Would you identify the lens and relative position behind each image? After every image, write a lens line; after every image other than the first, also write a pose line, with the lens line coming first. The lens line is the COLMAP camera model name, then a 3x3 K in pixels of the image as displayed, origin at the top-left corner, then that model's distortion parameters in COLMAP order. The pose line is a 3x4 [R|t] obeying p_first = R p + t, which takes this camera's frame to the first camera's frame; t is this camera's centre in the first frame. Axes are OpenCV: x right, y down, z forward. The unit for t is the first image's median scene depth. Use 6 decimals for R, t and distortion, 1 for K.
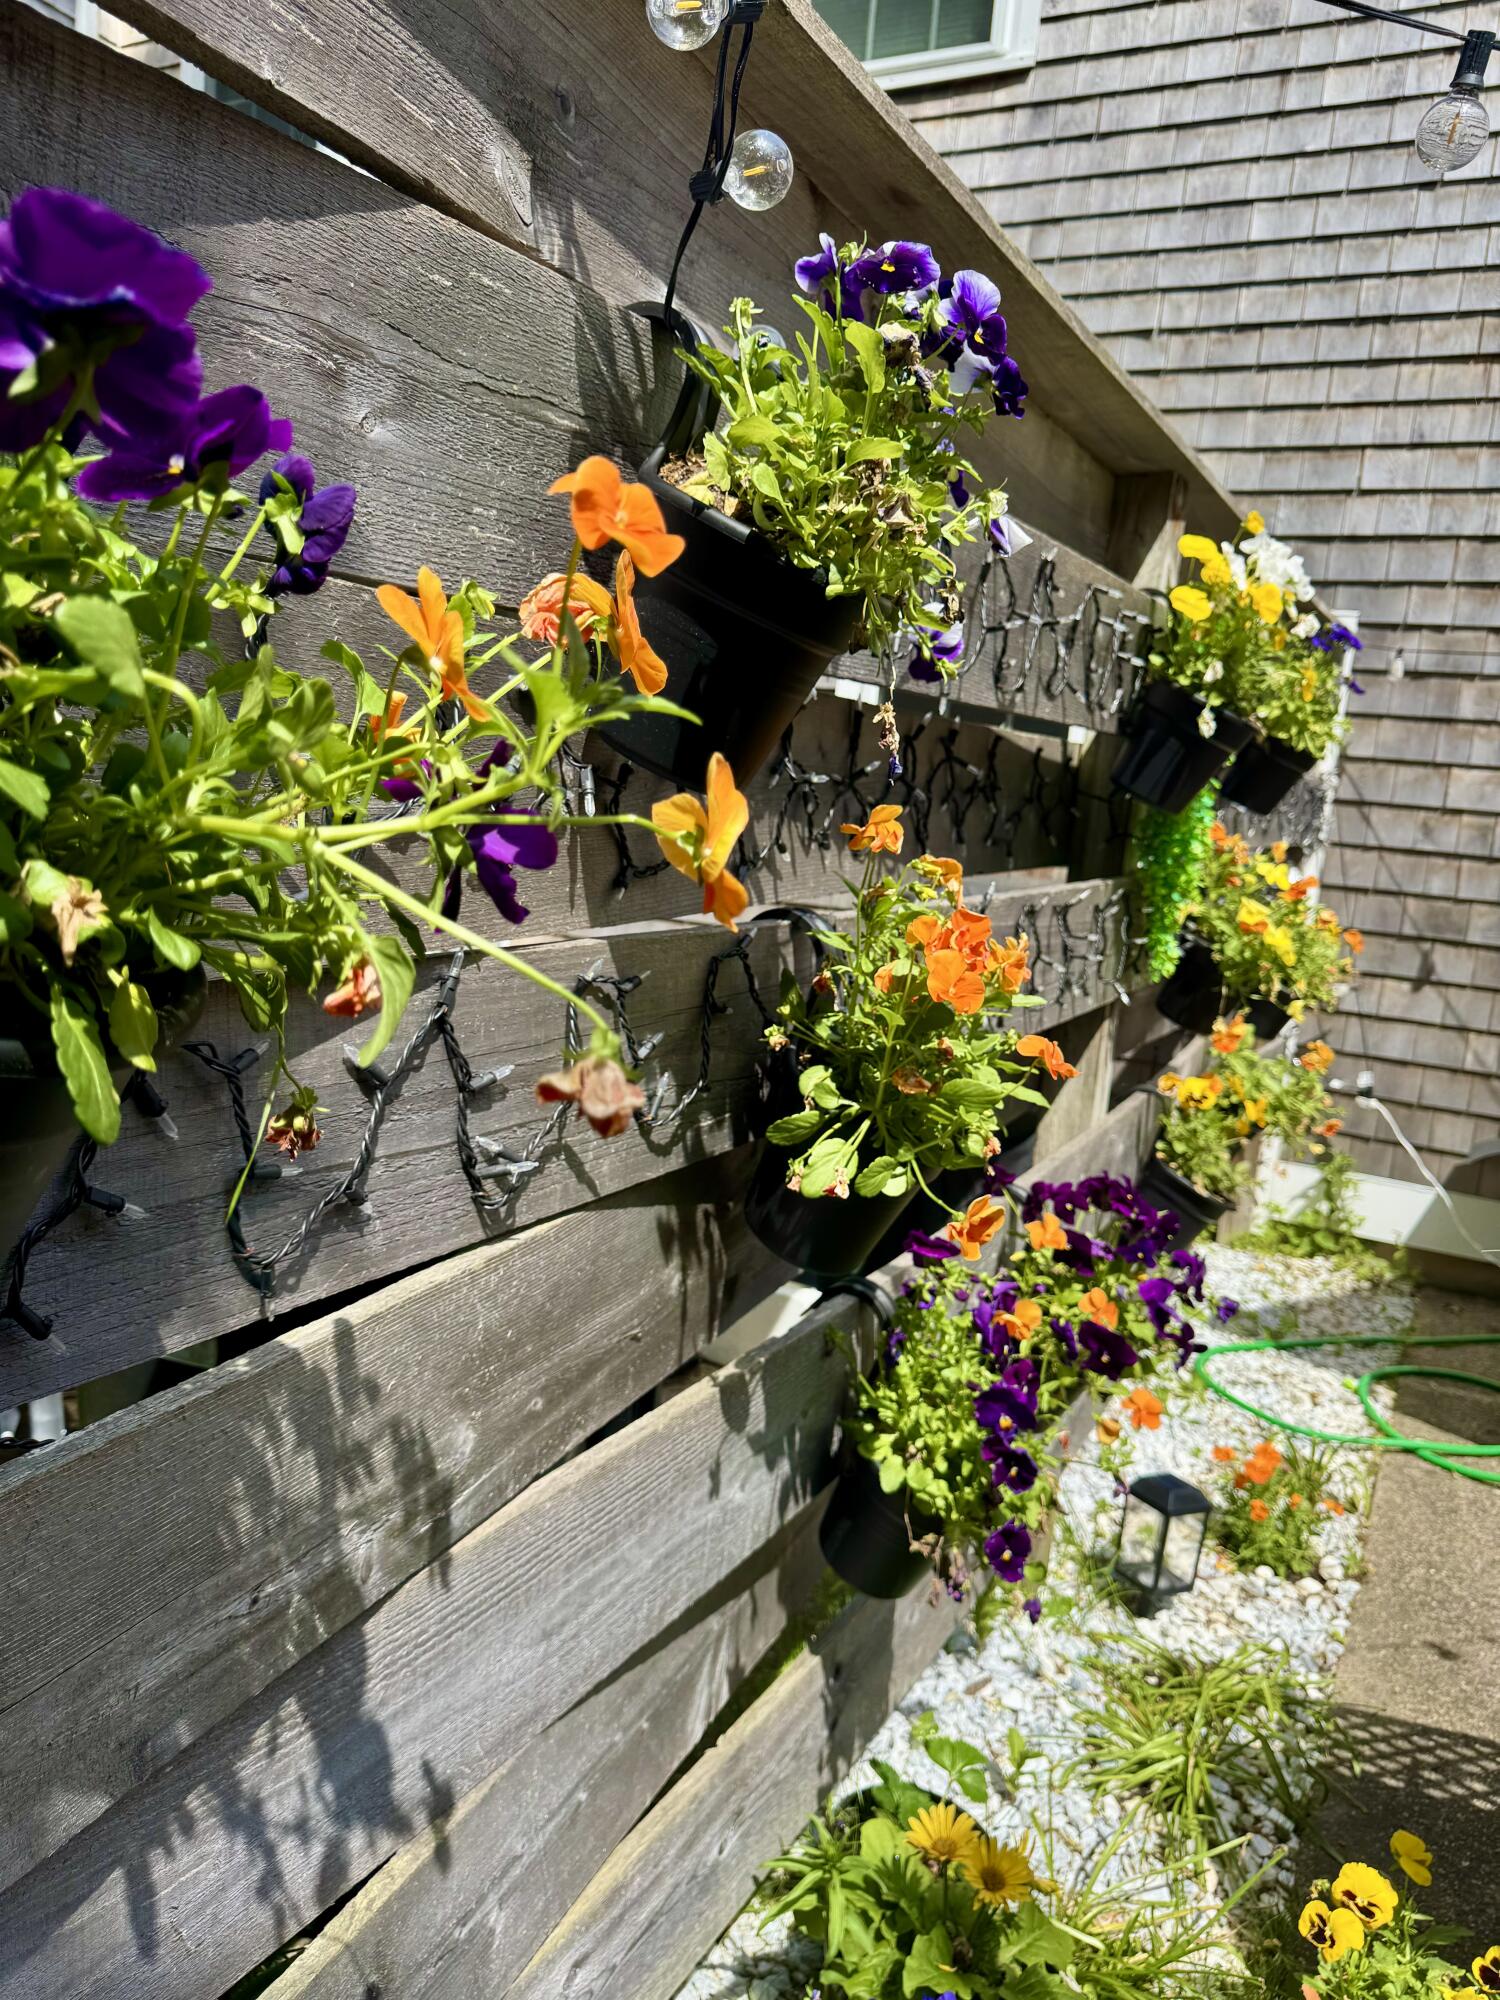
lens RADIAL K [[1437.5, 0, 742.1], [0, 1437.5, 1007.5], [0, 0, 1]] dist [-0.001254, -0.011092]
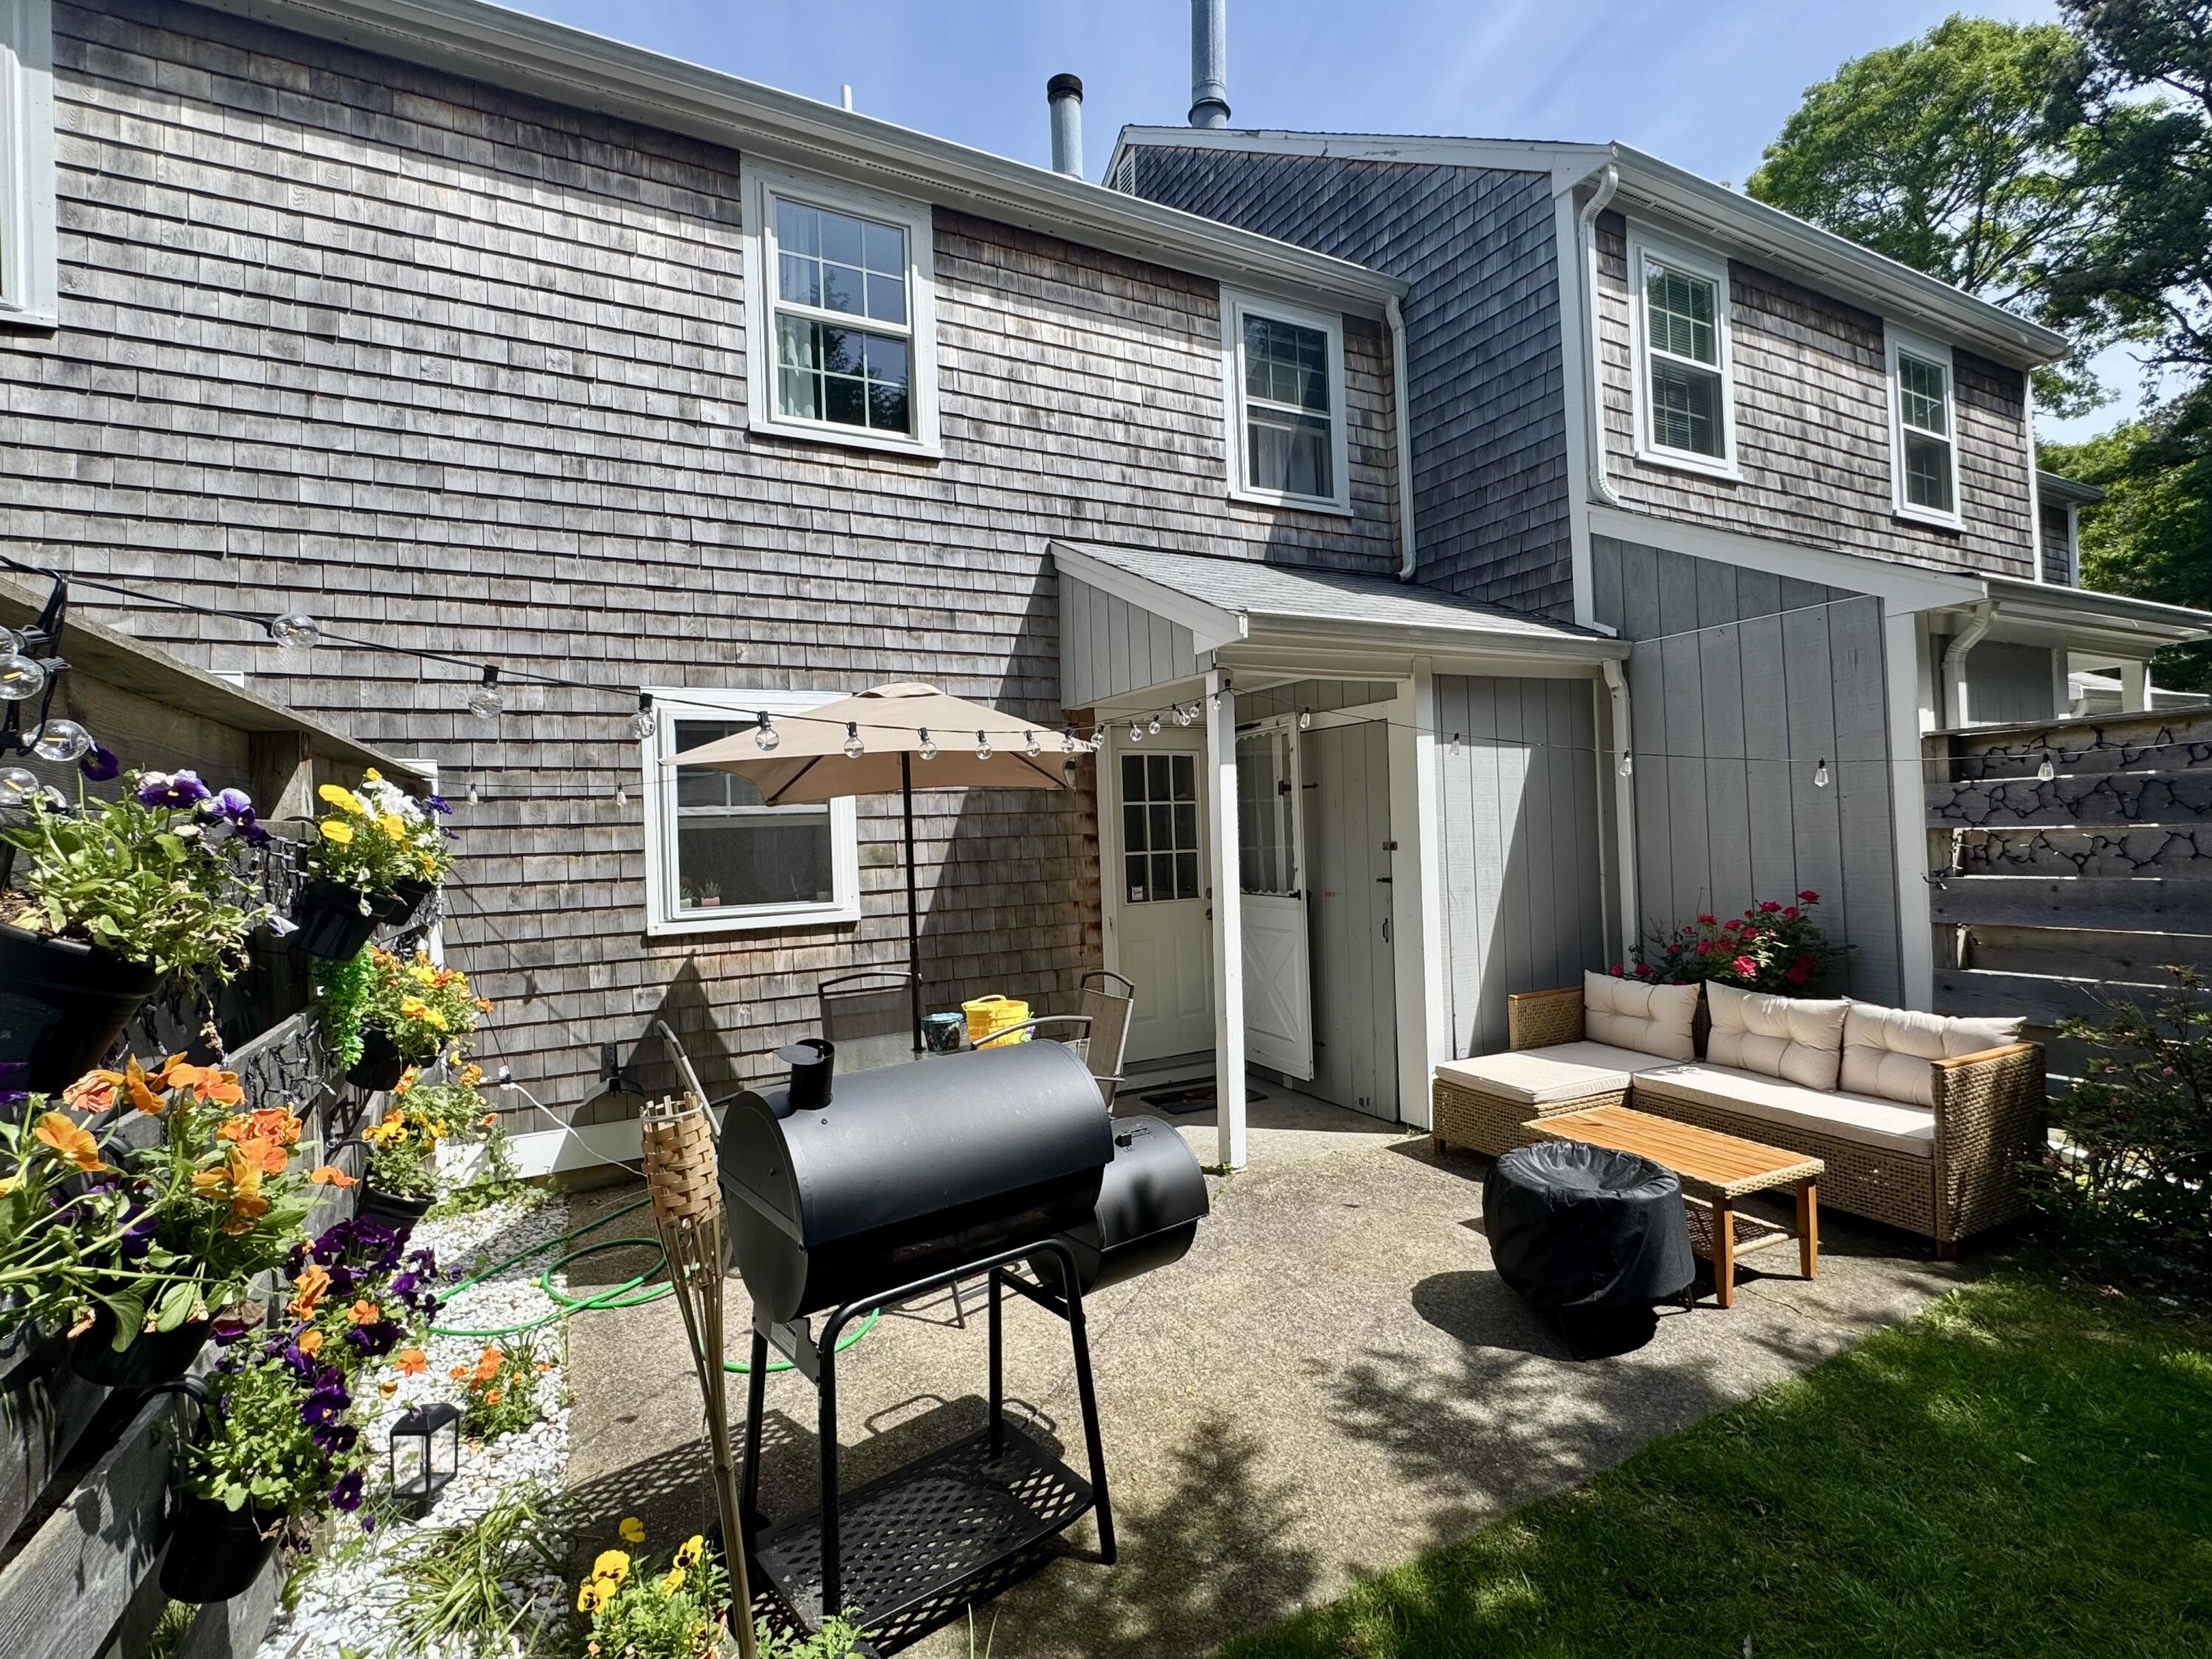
lens RADIAL K [[1025.8, 0, 1098.7], [0, 1025.8, 824.3], [0, 0, 1]] dist [0.001054, -0.000051]
pose [[0.561682, -0.097920, 0.821538, -0.098607], [0.211972, 0.976860, -0.028491, -0.062176], [-0.799738, 0.190146, 0.569441, -0.209055]]
